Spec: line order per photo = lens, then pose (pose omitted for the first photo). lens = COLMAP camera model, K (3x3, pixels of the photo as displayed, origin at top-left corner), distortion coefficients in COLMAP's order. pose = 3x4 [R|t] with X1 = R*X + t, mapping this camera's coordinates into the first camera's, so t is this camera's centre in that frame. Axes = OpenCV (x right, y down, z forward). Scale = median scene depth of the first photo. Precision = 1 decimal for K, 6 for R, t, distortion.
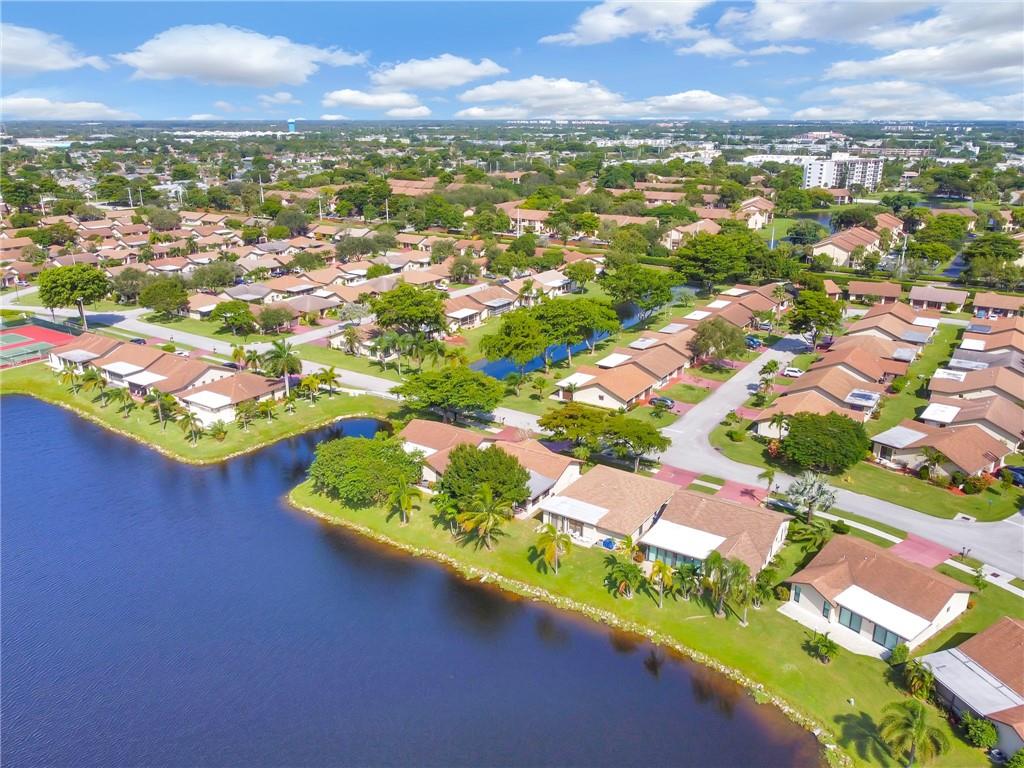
lens RADIAL K [[748.4, 0, 512.0], [0, 748.4, 384.0], [0, 0, 1]] dist [-0.001233, -0.001572]
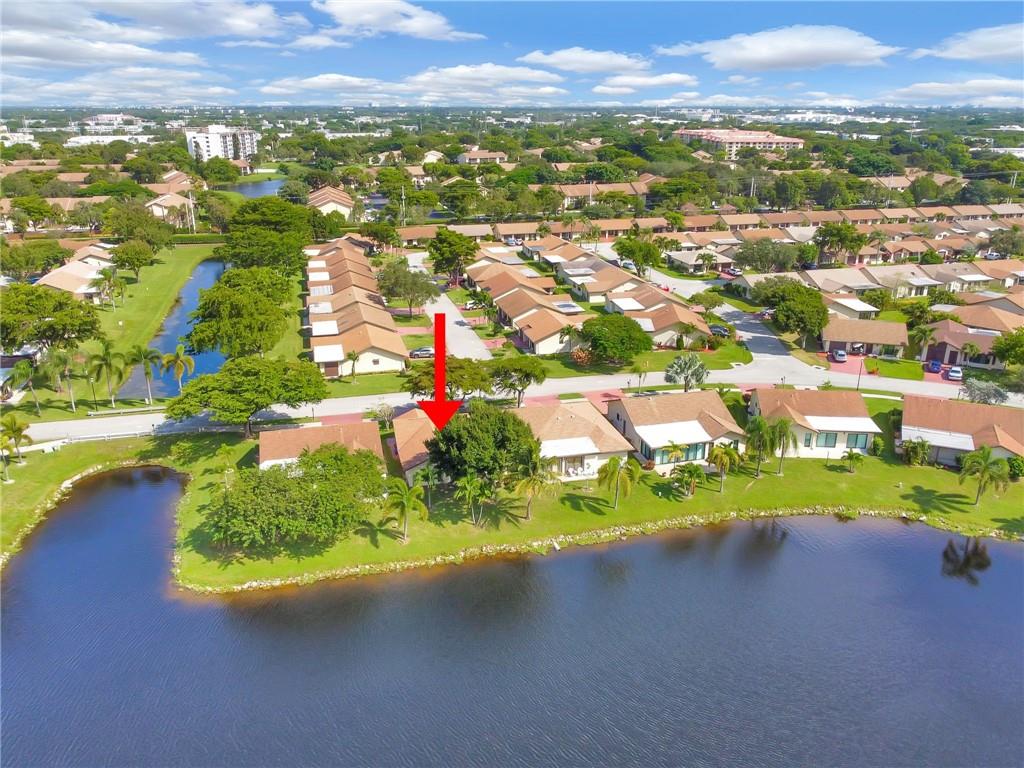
lens RADIAL K [[748.4, 0, 512.0], [0, 748.4, 384.0], [0, 0, 1]] dist [-0.001233, -0.001572]
pose [[0.693627, -0.255744, 0.673407, -0.369919], [0.237993, 0.963718, 0.120859, -0.025437], [-0.679883, 0.076435, 0.729326, 0.224658]]
